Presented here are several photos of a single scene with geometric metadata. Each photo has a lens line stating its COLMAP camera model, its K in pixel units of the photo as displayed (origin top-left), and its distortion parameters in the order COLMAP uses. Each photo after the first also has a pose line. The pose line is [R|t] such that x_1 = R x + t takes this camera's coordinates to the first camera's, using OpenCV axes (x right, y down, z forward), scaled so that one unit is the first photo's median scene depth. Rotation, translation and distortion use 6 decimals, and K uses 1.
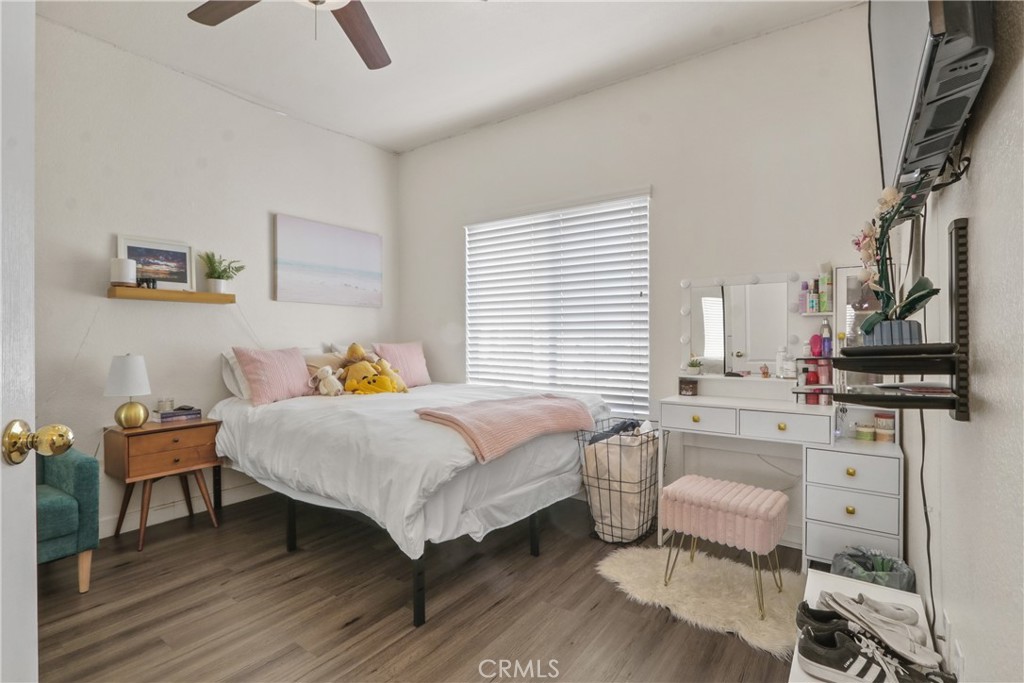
lens RADIAL K [[478.4, 0, 511.5], [0, 478.4, 340.4], [0, 0, 1]] dist [-0.017091, 0.004058]
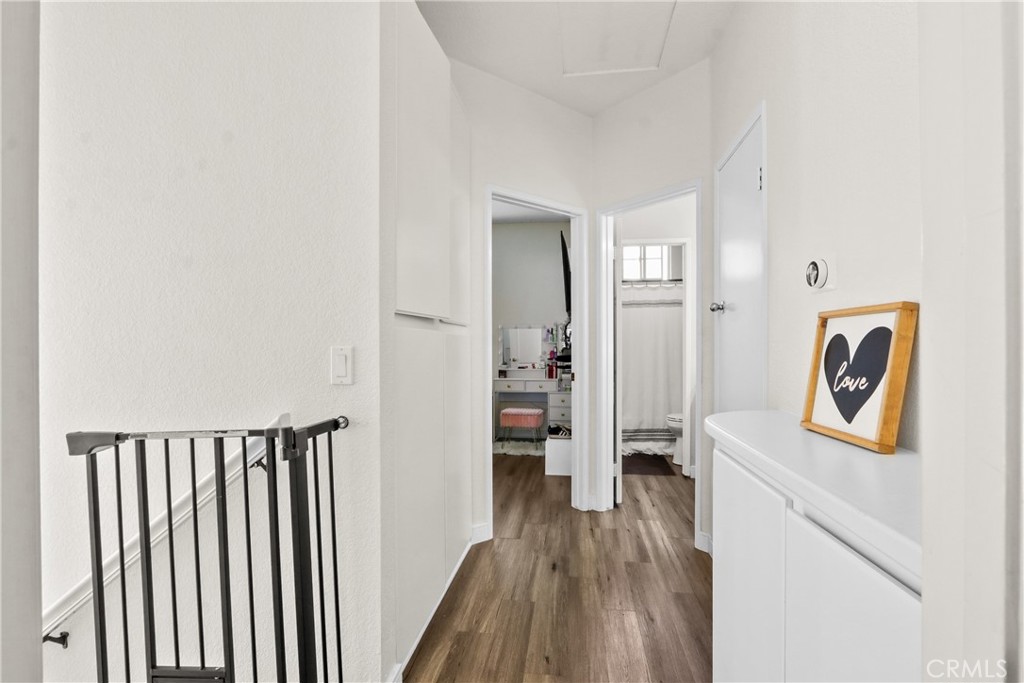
lens RADIAL K [[478.4, 0, 511.9], [0, 478.4, 344.7], [0, 0, 1]] dist [-0.017091, 0.004058]
pose [[0.879350, 0.006577, 0.476131, -0.728826], [-0.002775, 0.999958, -0.008688, -0.020228], [-0.476169, 0.006318, 0.879331, -1.092171]]
